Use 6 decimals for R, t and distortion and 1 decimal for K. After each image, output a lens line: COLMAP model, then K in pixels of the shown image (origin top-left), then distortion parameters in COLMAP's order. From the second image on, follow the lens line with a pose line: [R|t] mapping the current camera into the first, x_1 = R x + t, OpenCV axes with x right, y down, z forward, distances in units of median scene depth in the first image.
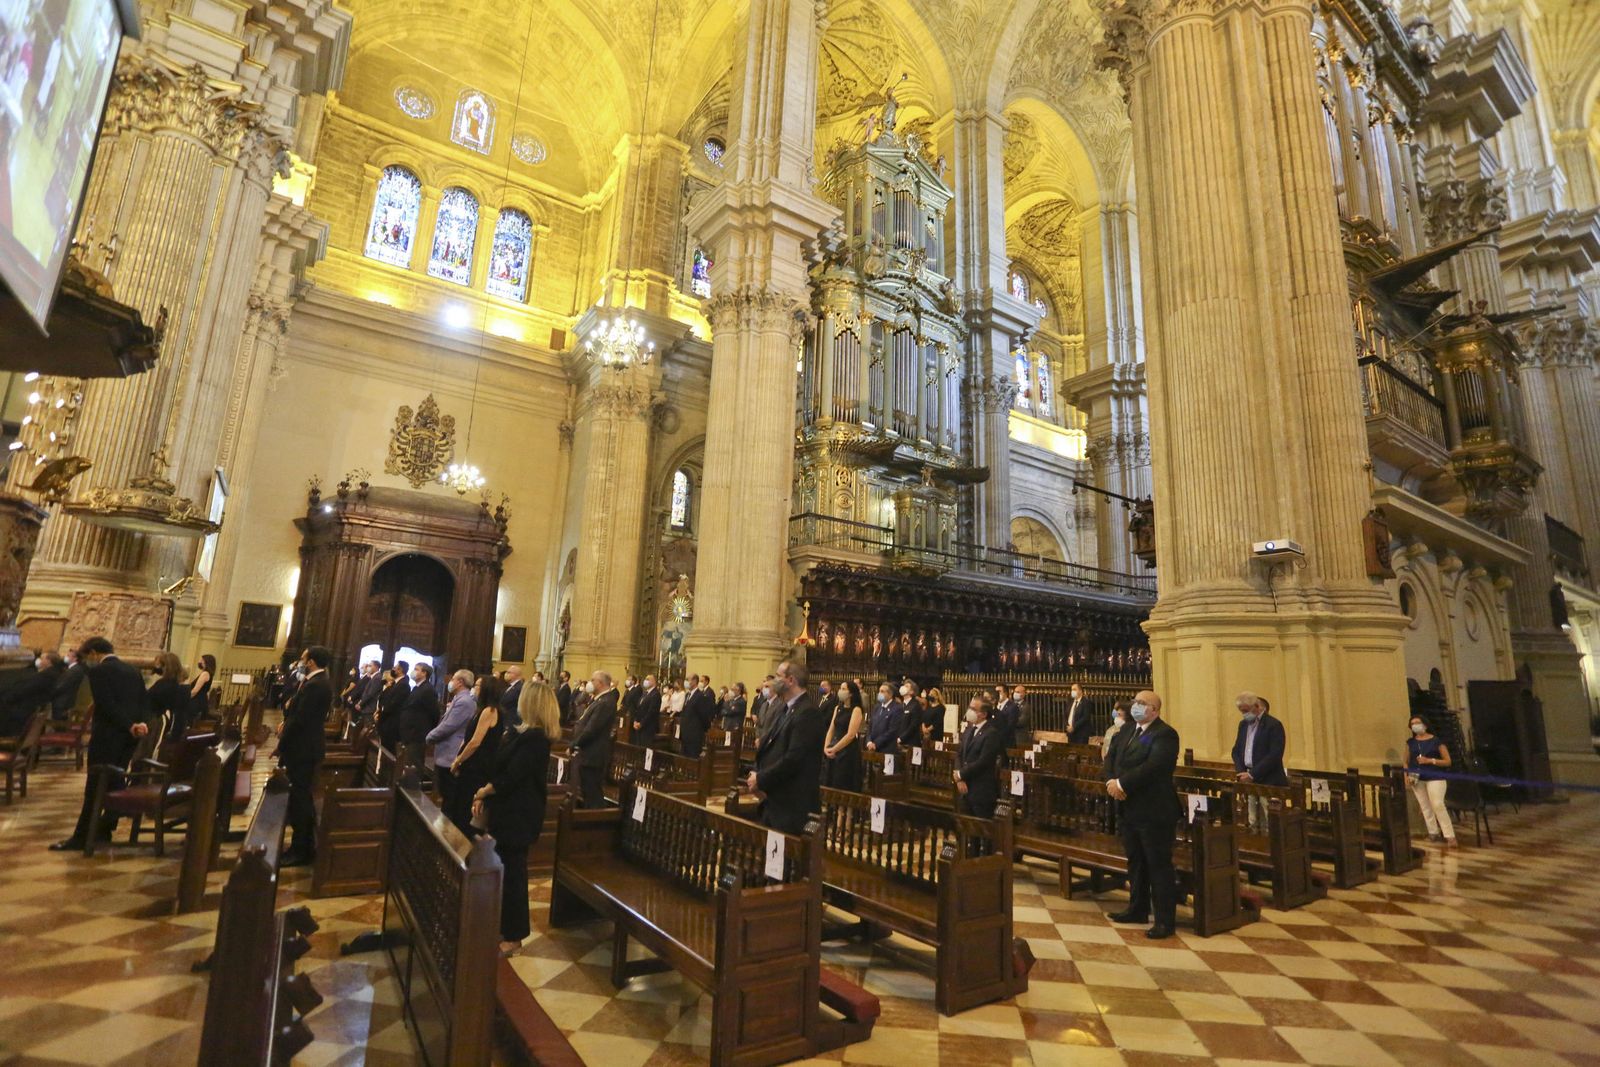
lens RADIAL K [[785.2, 0, 802.6], [0, 785.2, 515.2], [0, 0, 1]] dist [-0.052651, 0.022309]
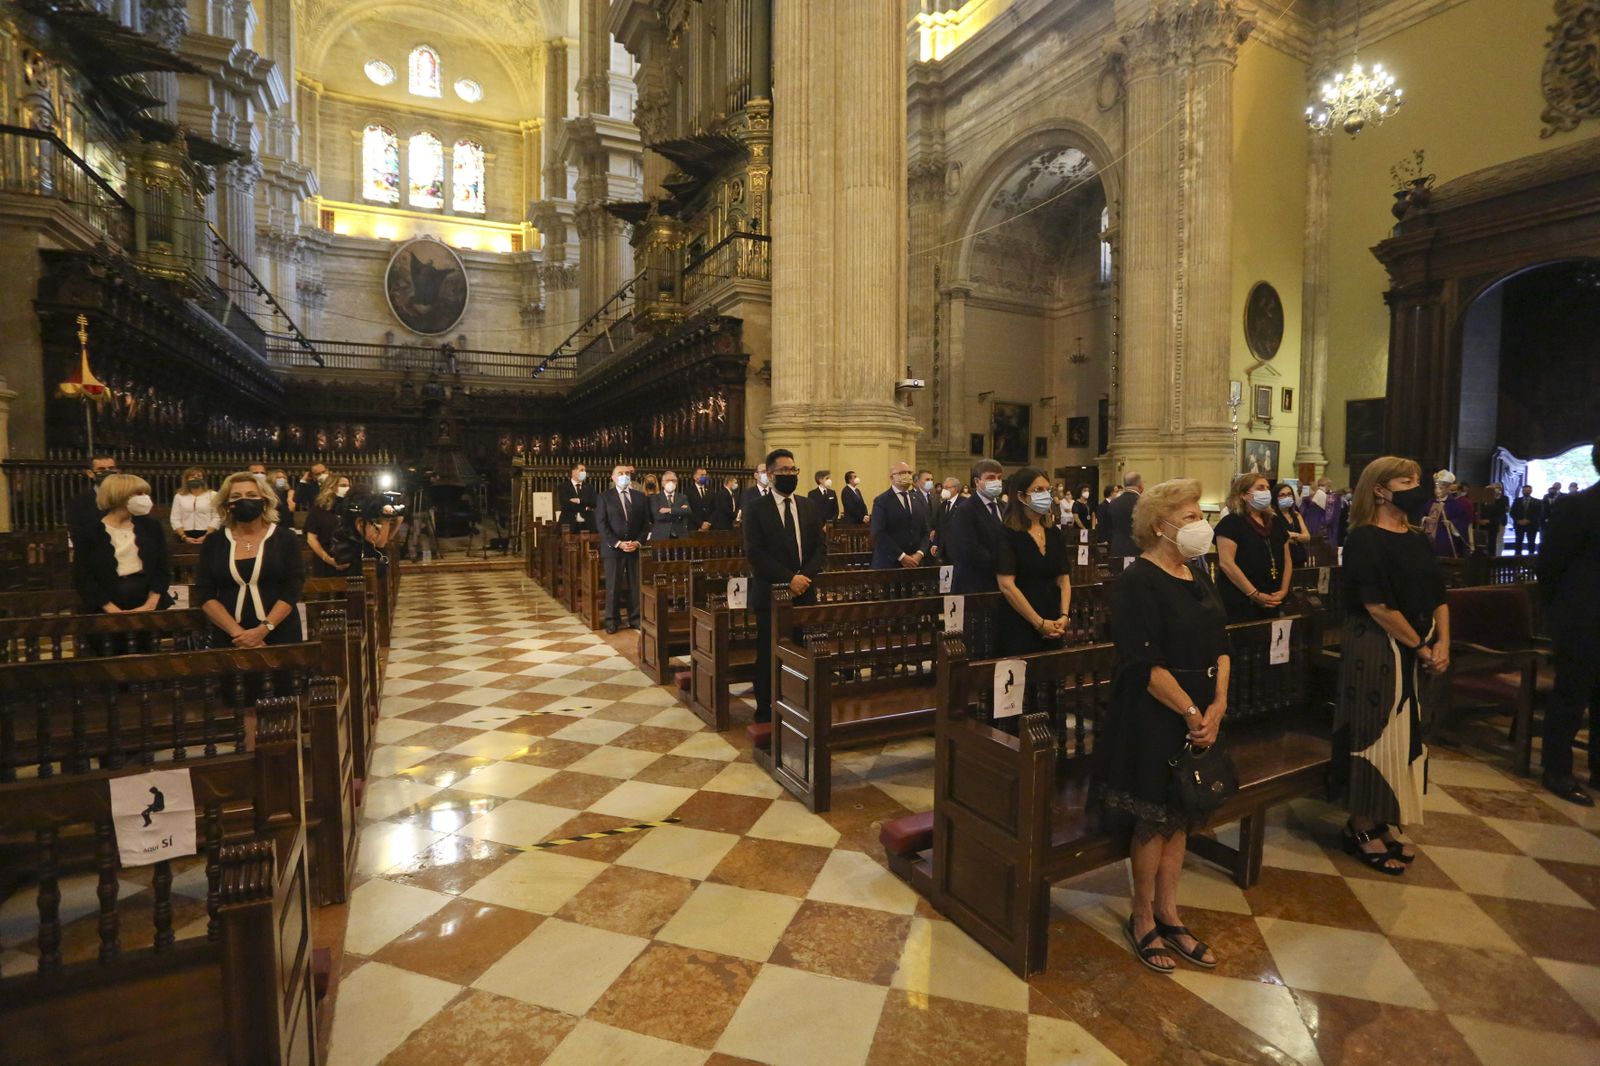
lens RADIAL K [[785.2, 0, 785.1], [0, 785.2, 531.5], [0, 0, 1]] dist [-0.052651, 0.022309]
pose [[0.134839, -0.099512, 0.985858, -0.322154], [-0.212628, 0.968861, 0.126878, 0.060781], [-0.967785, -0.226729, 0.109481, 0.321220]]
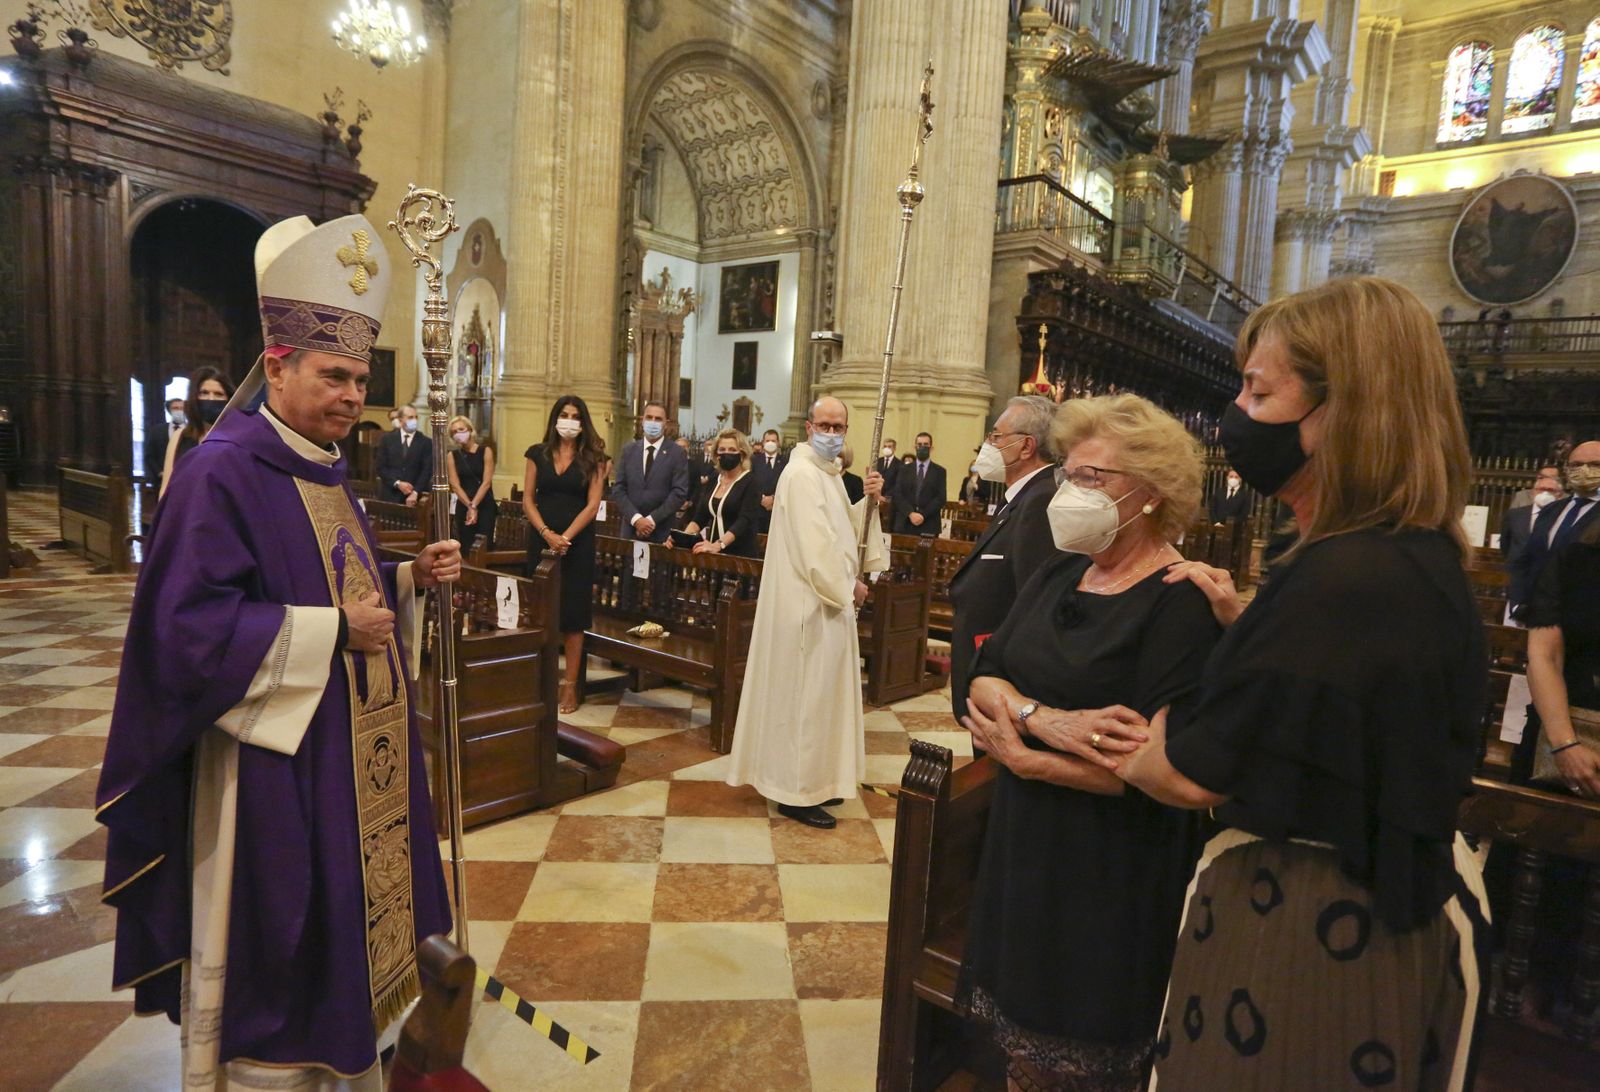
lens RADIAL K [[873.6, 0, 781.7], [0, 873.6, 561.1], [0, 0, 1]] dist [-0.048748, 0.025527]
pose [[0.960470, -0.013841, 0.278041, -0.277294], [-0.083294, 0.938720, 0.334464, 0.052197], [-0.265632, -0.344402, 0.900460, 0.262705]]
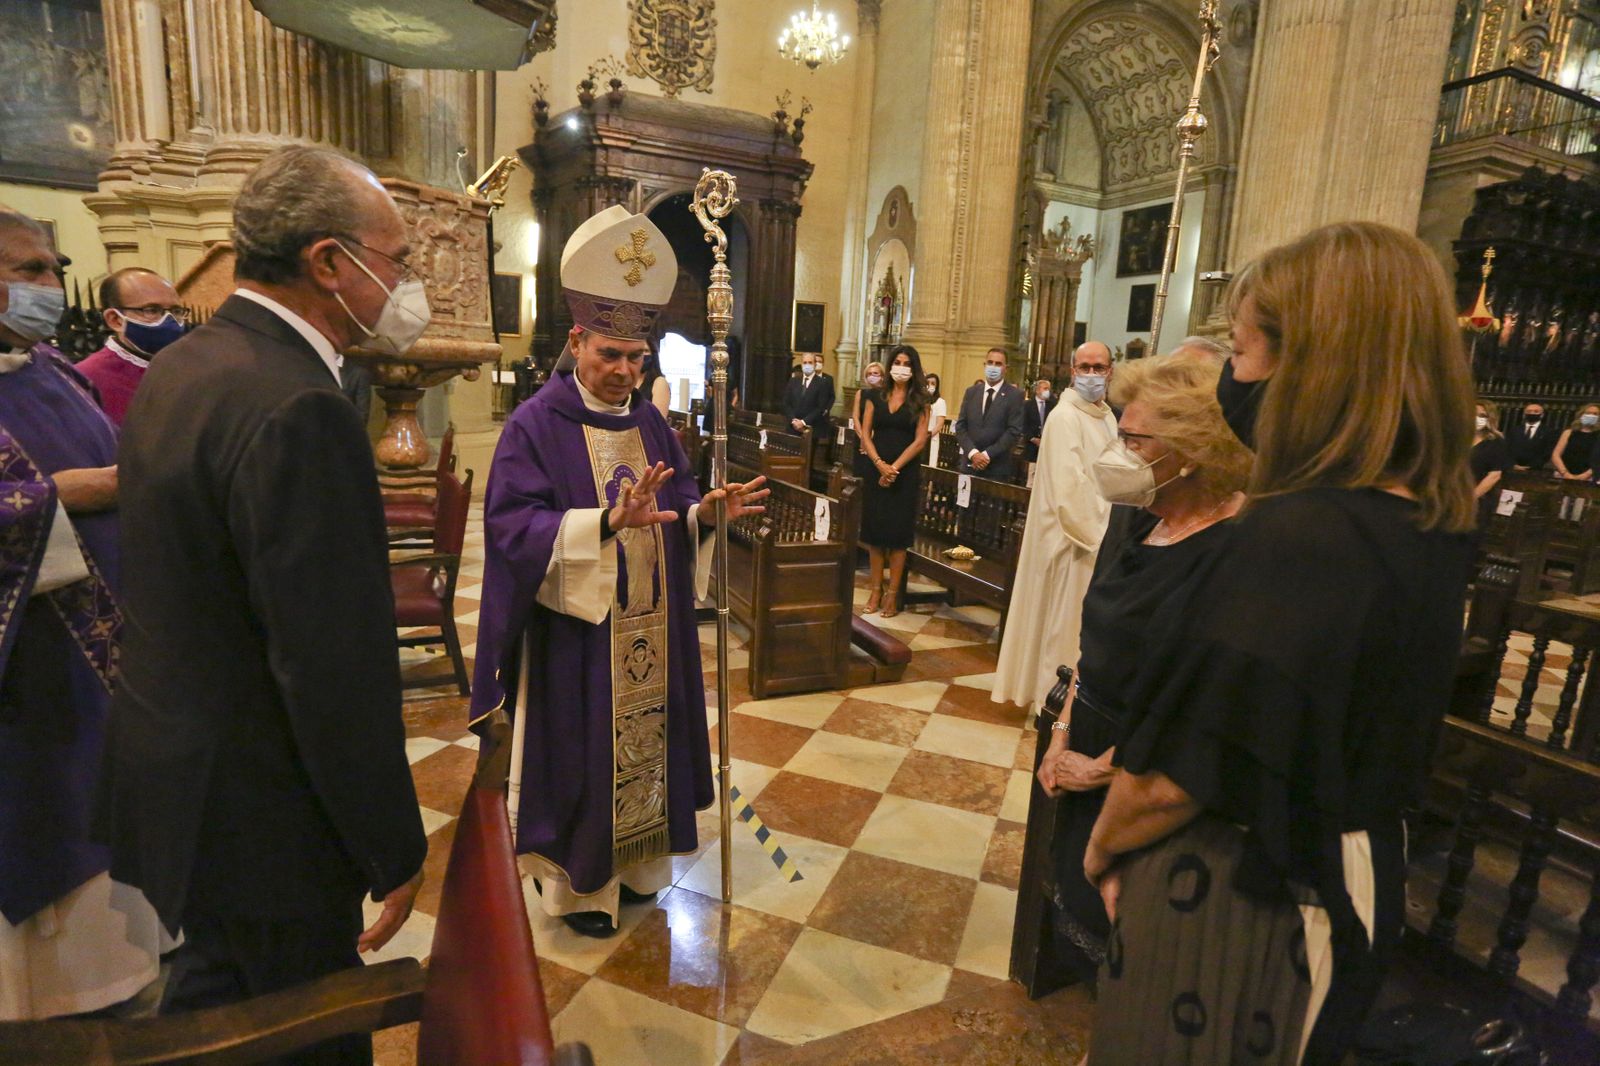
lens RADIAL K [[785.2, 0, 801.7], [0, 785.2, 533.3], [0, 0, 1]] dist [-0.052651, 0.022309]
pose [[0.984416, 0.051867, -0.168030, -0.261961], [0.020008, 0.916274, 0.400051, 0.050251], [0.174711, -0.397179, 0.900958, 0.258375]]
